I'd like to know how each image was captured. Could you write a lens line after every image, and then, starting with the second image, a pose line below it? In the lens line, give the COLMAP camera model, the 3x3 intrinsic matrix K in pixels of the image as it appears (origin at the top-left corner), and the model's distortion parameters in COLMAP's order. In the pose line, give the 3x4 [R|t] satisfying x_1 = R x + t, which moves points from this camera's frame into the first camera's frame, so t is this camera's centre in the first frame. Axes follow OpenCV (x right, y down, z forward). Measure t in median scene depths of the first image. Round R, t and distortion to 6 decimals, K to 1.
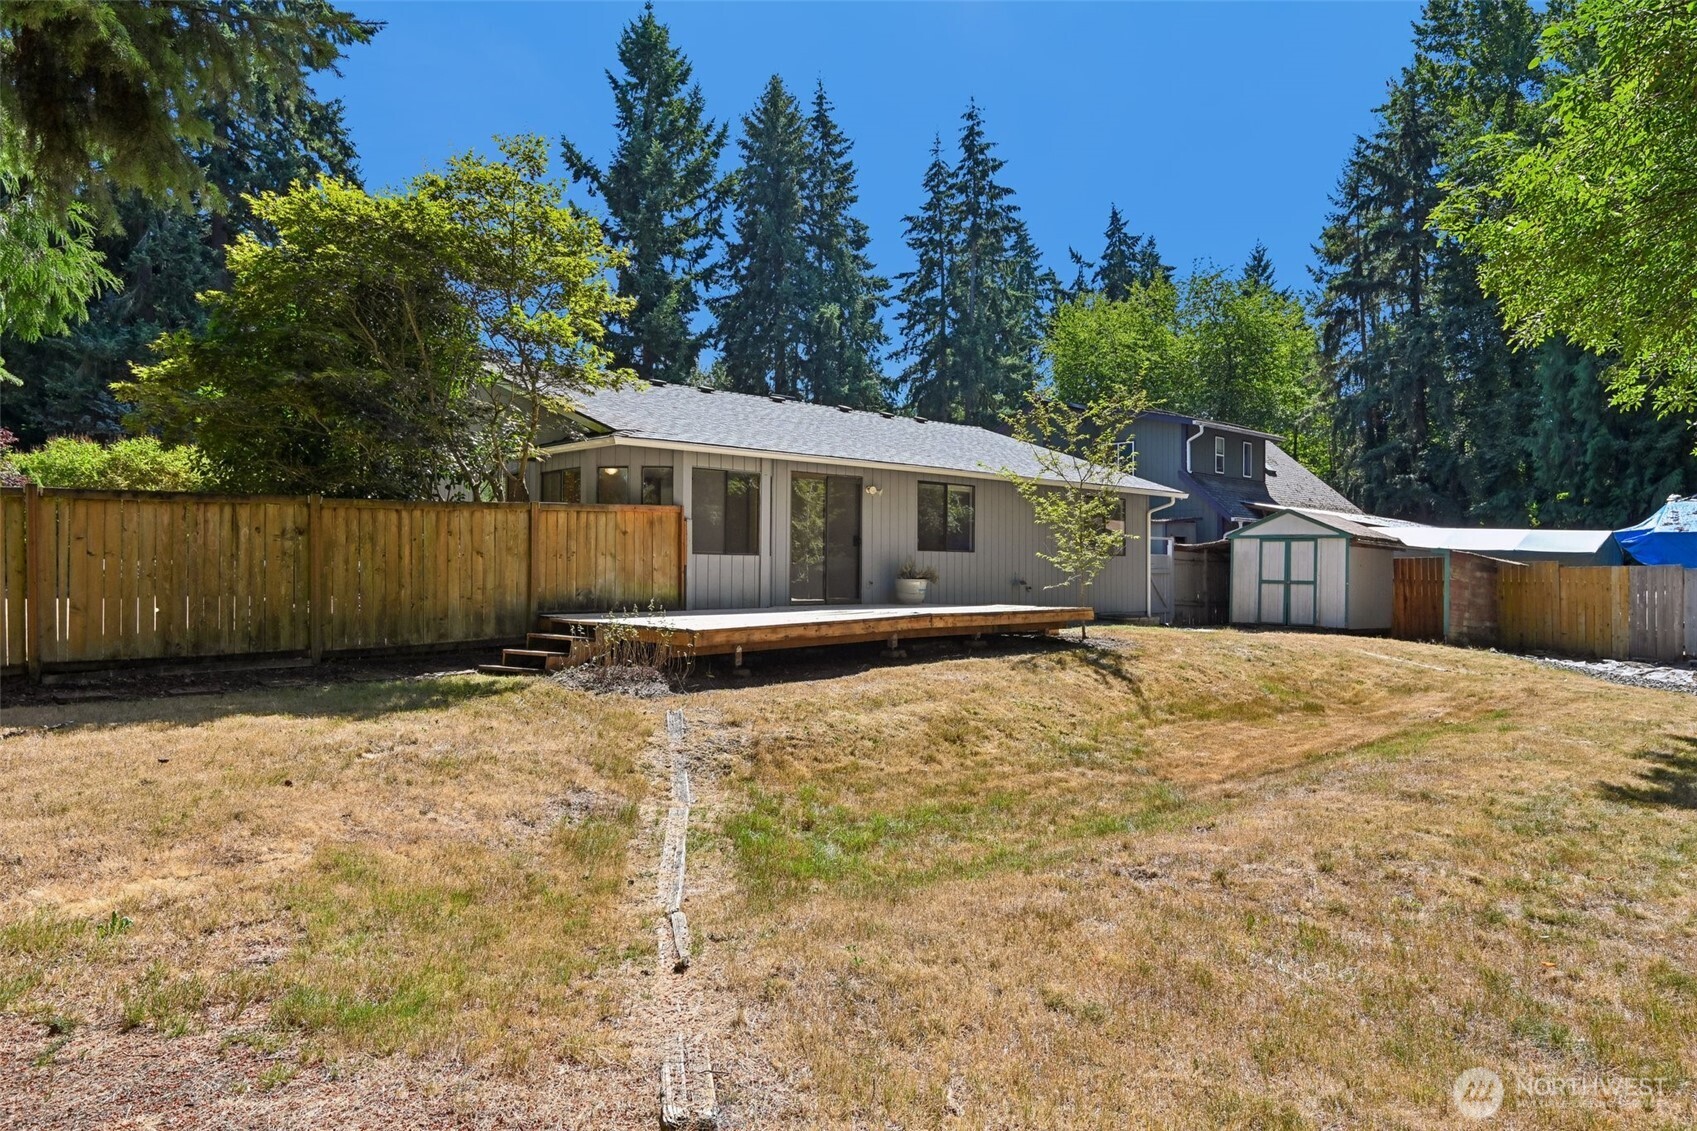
lens RADIAL K [[1117.6, 0, 844.4], [0, 1117.6, 538.7], [0, 0, 1]] dist [-0.000443, -0.001407]
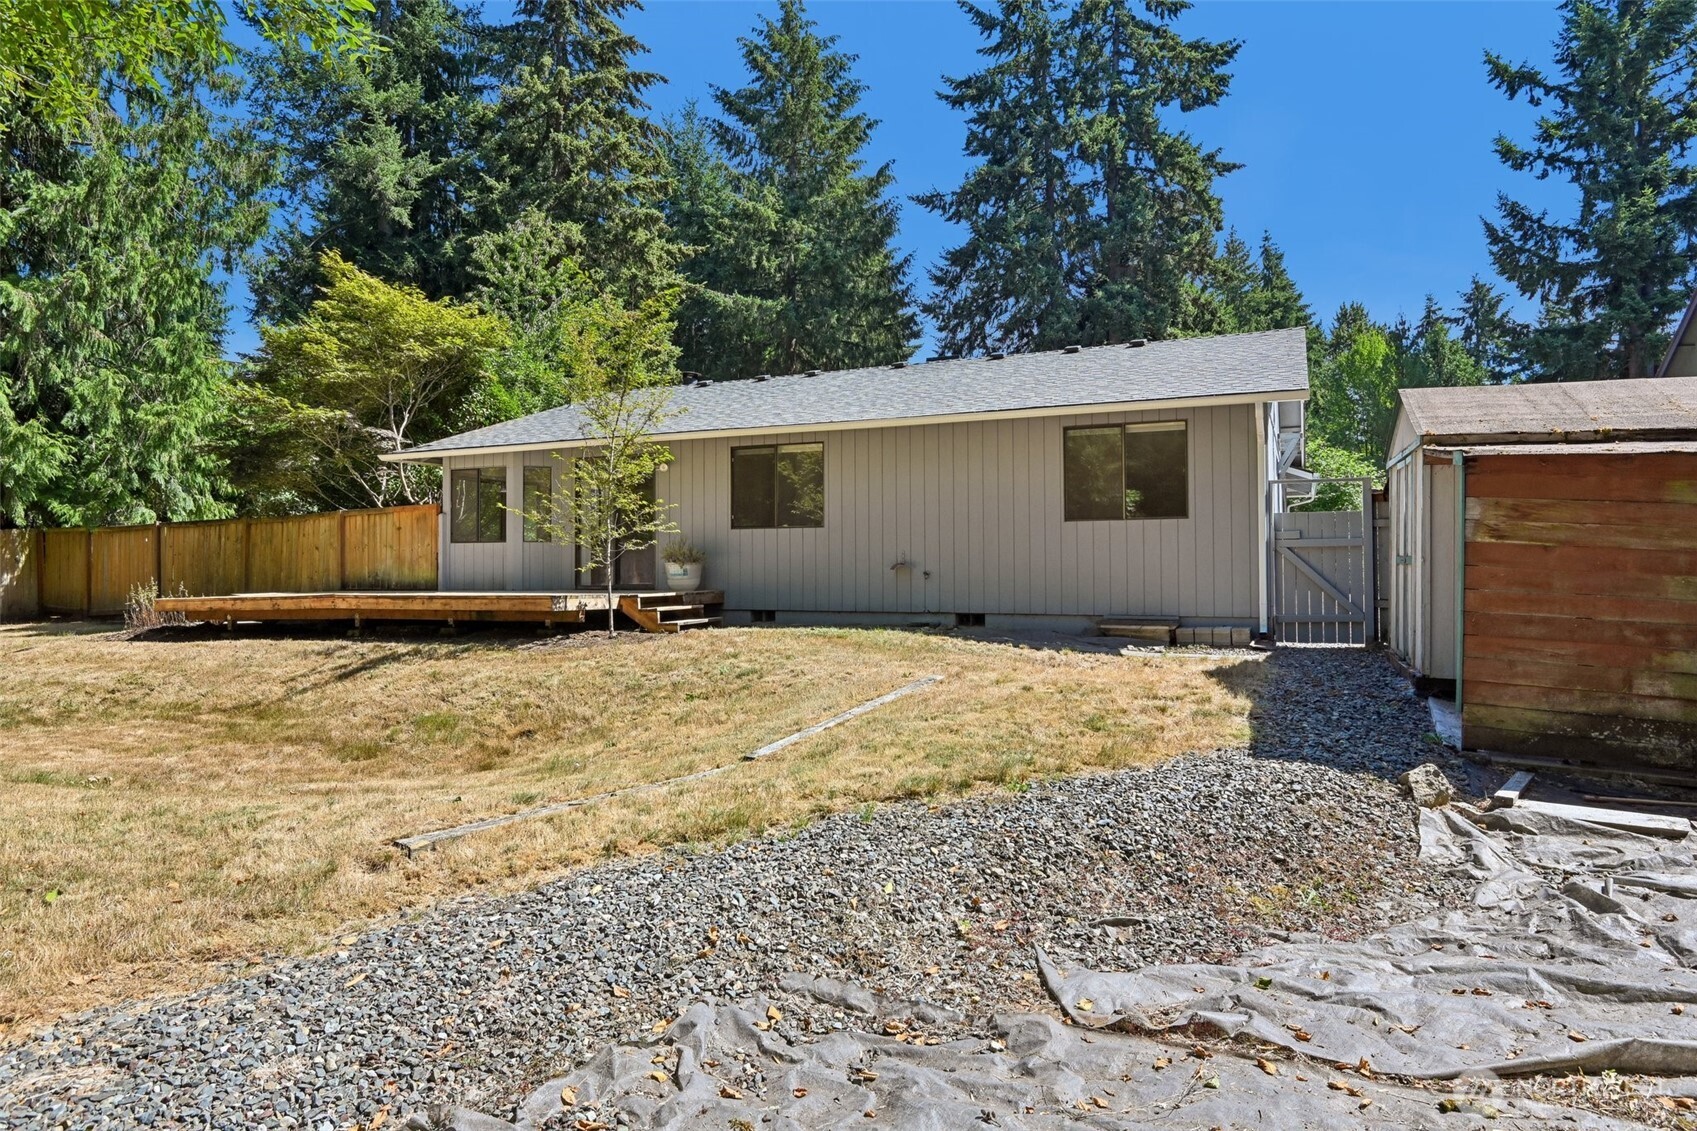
lens RADIAL K [[1012.8, 0, 870.3], [0, 1012.8, 571.9], [0, 0, 1]] dist [-0.014748, -0.004947]
pose [[0.419476, -0.004473, -0.907755, 0.310995], [0.037487, 0.999220, 0.012400, 0.014514], [0.906992, -0.039230, 0.419317, 0.293538]]
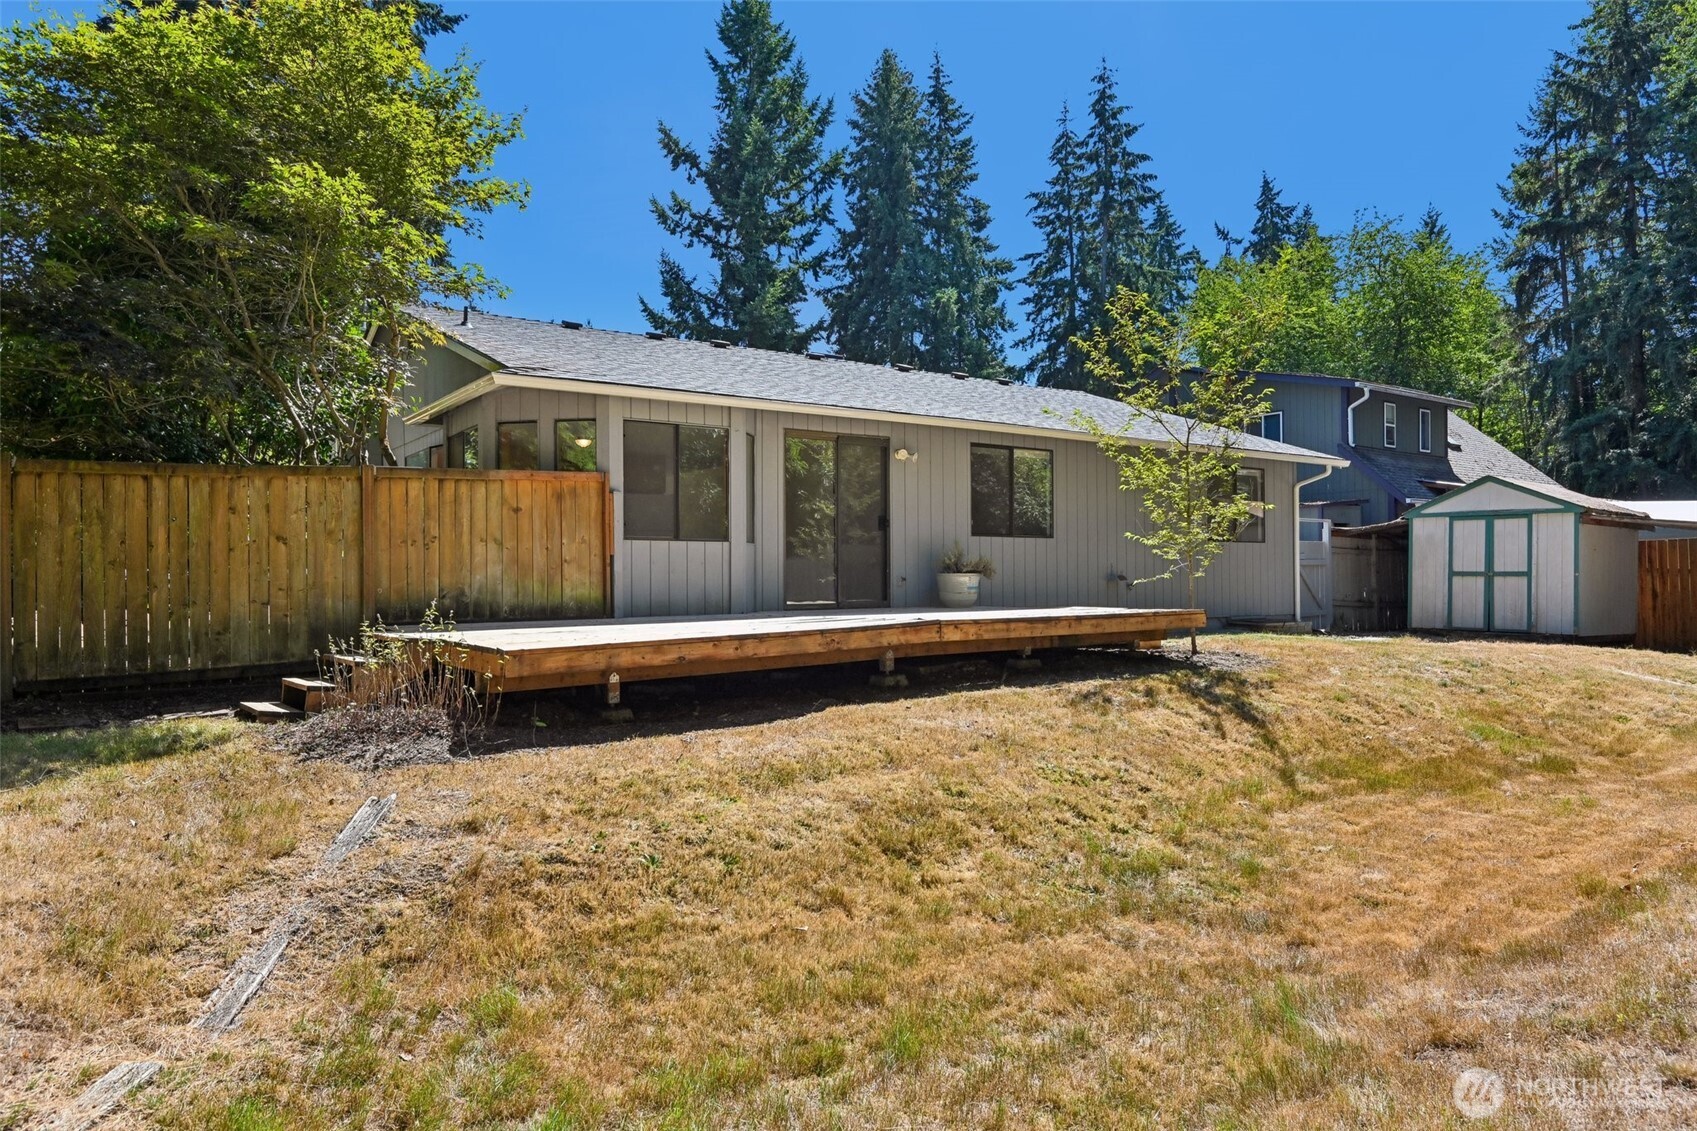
lens RADIAL K [[1109.5, 0, 848.5], [0, 1109.5, 565.5], [0, 0, 1]] dist [-0.000509, -0.015512]
pose [[0.991641, -0.014000, -0.128262, 0.030161], [0.016278, 0.999728, 0.016729, 0.006345], [0.127993, -0.018677, 0.991599, 0.095755]]
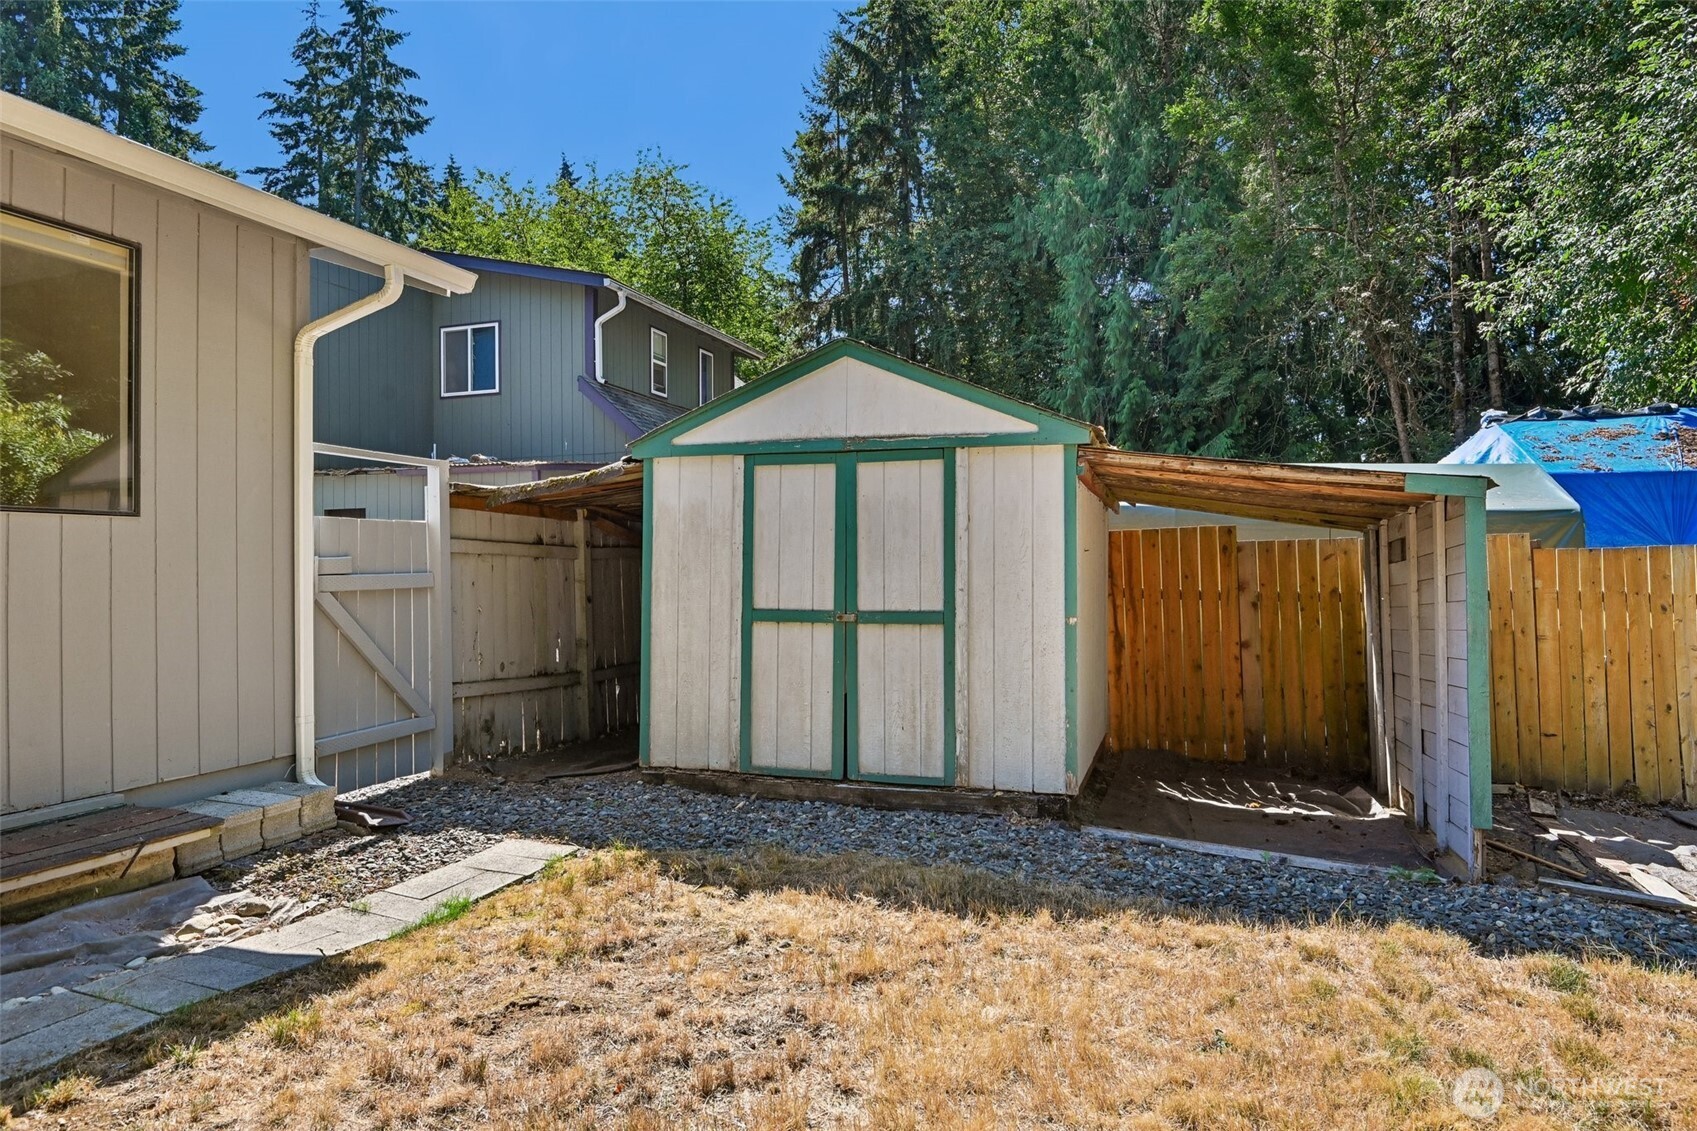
lens RADIAL K [[1012.8, 0, 870.3], [0, 1012.8, 571.9], [0, 0, 1]] dist [-0.014748, -0.004947]
pose [[0.876160, -0.019434, 0.481628, 0.131215], [0.002726, 0.999371, 0.035366, 0.009072], [-0.482012, -0.029673, 0.875662, 0.360939]]
